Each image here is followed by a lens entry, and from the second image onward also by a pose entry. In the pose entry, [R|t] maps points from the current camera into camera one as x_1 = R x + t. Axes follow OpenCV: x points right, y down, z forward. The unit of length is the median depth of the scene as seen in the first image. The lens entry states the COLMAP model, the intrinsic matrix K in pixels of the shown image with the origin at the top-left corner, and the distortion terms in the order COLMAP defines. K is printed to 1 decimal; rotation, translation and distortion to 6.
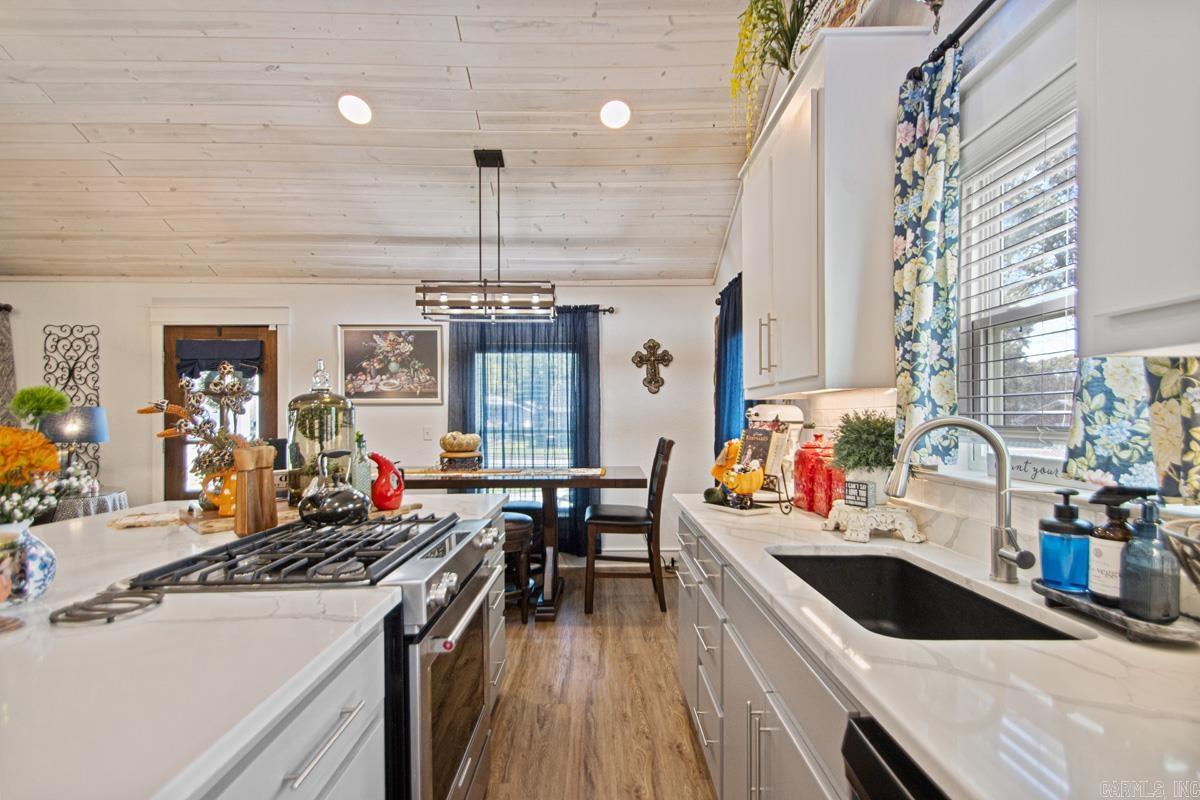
lens RADIAL K [[542.3, 0, 603.8], [0, 542.3, 424.2], [0, 0, 1]] dist [0.001511, 0.000120]
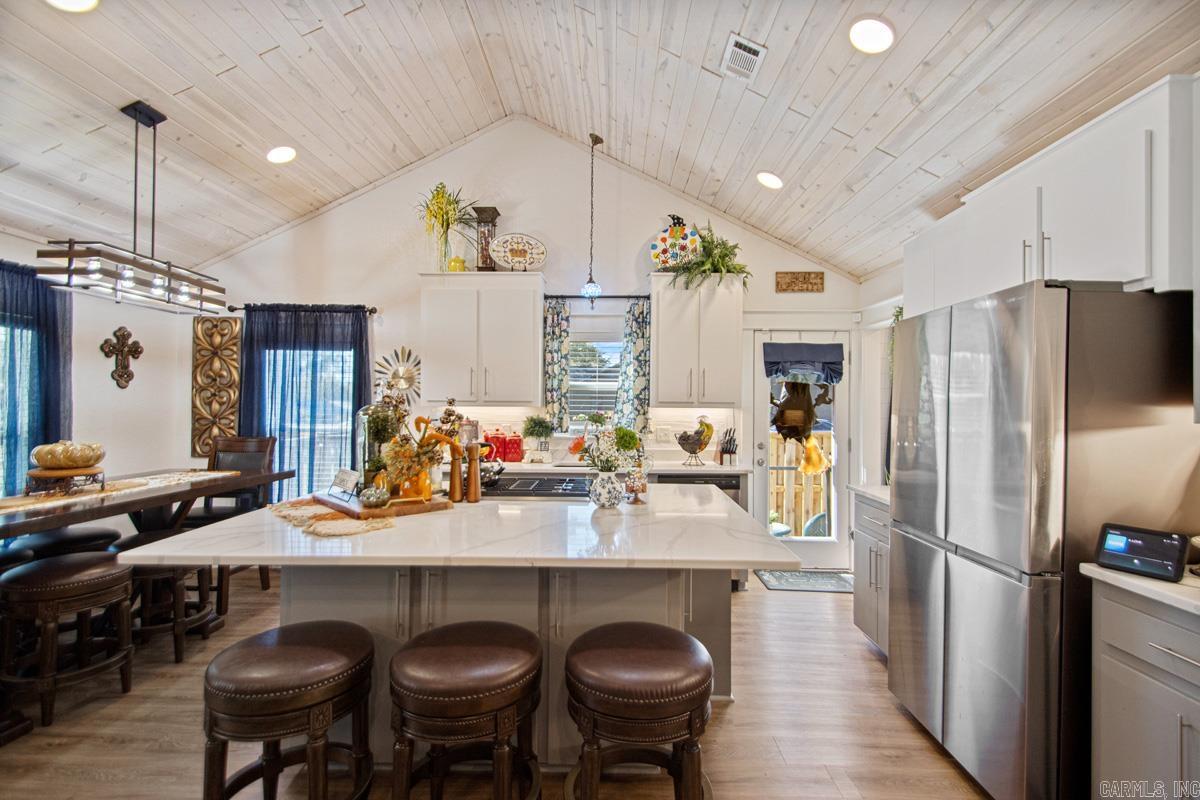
lens RADIAL K [[563.7, 0, 600.0], [0, 563.7, 400.0], [0, 0, 1]] dist [0.000709, 0.000057]
pose [[0.044322, 0.009255, 0.998974, -0.919223], [0.014824, 0.999841, -0.009921, -0.021005], [-0.998907, 0.015249, 0.044178, 0.223469]]
